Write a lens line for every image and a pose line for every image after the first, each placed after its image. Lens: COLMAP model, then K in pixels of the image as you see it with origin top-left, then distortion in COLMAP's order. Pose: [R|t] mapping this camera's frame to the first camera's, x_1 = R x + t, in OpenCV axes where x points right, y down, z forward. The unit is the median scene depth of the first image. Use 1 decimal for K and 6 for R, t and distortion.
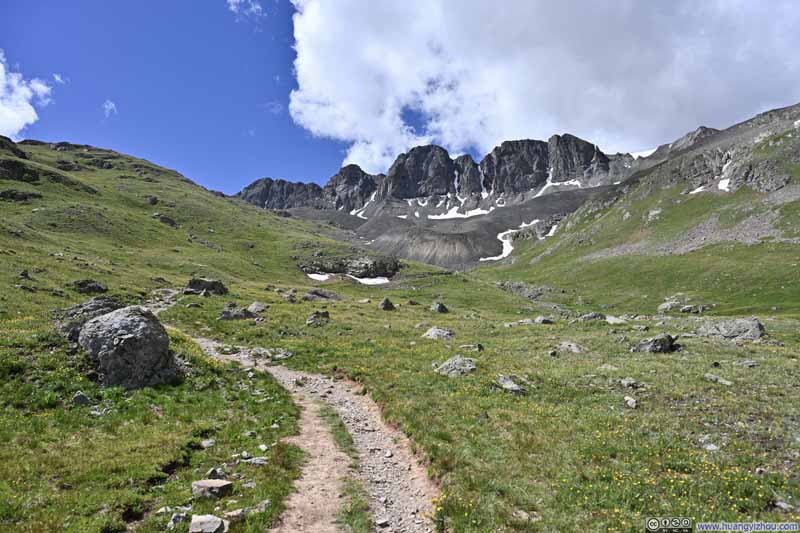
lens RADIAL K [[543.2, 0, 399.2], [0, 543.2, 264.6], [0, 0, 1]] dist [0.000878, 0.000981]
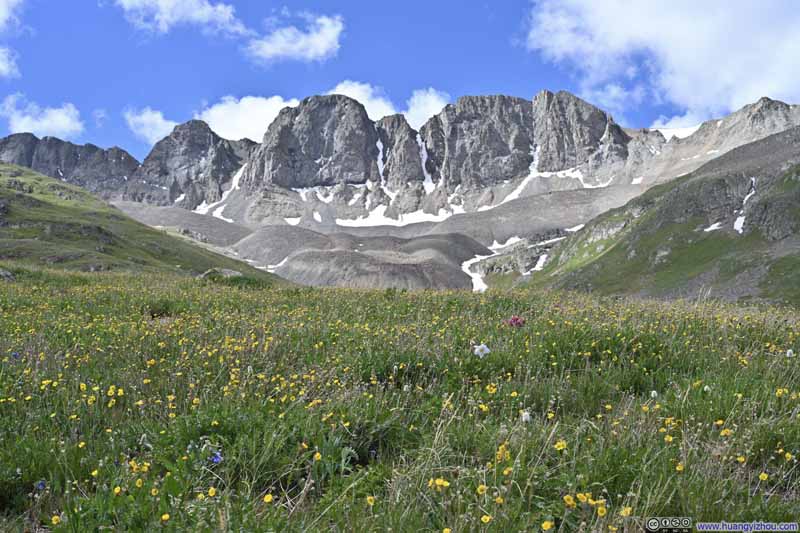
lens RADIAL K [[1062.6, 0, 400.4], [0, 1062.6, 267.3], [0, 0, 1]] dist [-0.010818, 0.000000]
pose [[0.988543, 0.024676, 0.148908, -0.046725], [-0.020642, 0.999378, -0.028576, -0.005740], [-0.149520, 0.025174, 0.988438, -0.152810]]
